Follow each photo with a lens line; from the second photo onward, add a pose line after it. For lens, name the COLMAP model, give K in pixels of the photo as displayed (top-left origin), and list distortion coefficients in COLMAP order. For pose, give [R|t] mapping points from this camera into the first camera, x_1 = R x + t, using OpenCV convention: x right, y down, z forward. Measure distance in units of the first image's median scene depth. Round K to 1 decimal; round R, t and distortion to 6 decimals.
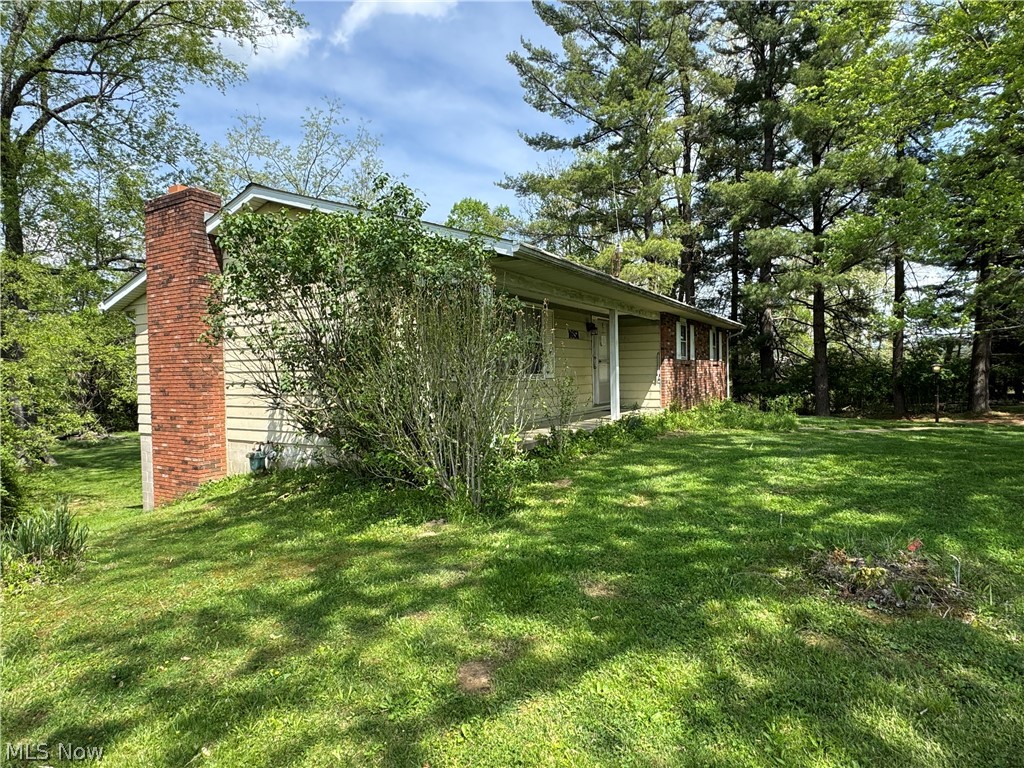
lens RADIAL K [[594.5, 0, 512.0], [0, 594.5, 384.0], [0, 0, 1]] dist [0.001008, 0.000109]
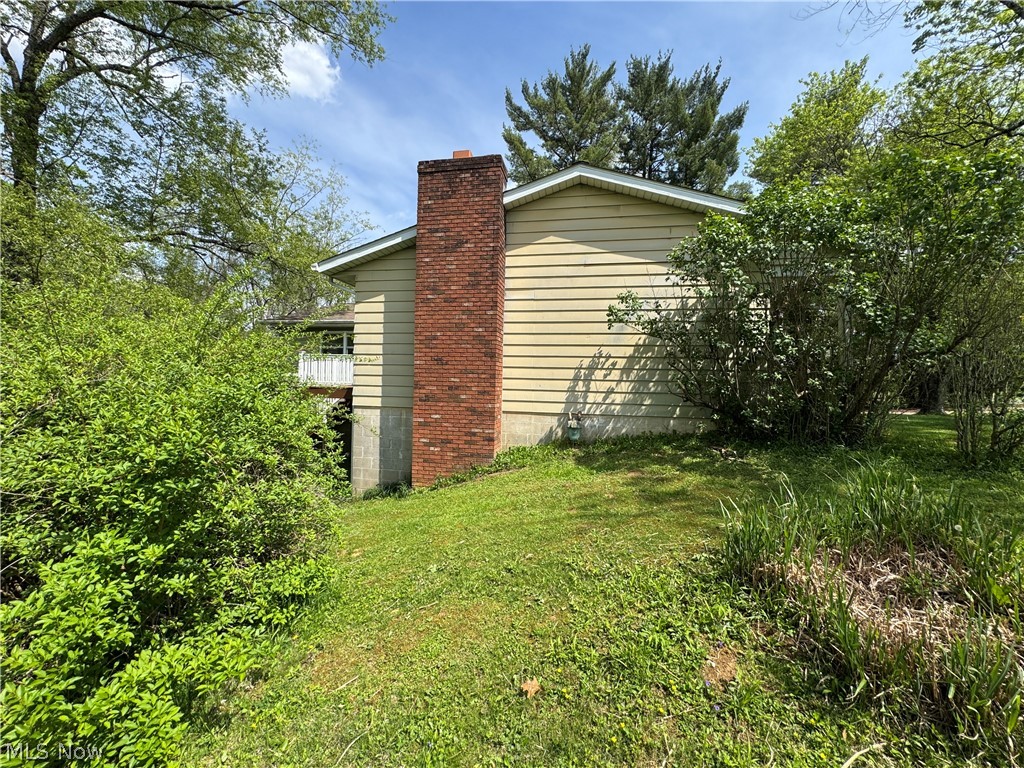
lens RADIAL K [[414.6, 0, 512.0], [0, 414.6, 384.0], [0, 0, 1]] dist [-0.002935, -0.000123]
pose [[0.936146, 0.038488, 0.349500, -0.726093], [-0.031703, 0.999182, -0.025117, 0.065515], [-0.350180, 0.012433, 0.936600, 0.343717]]
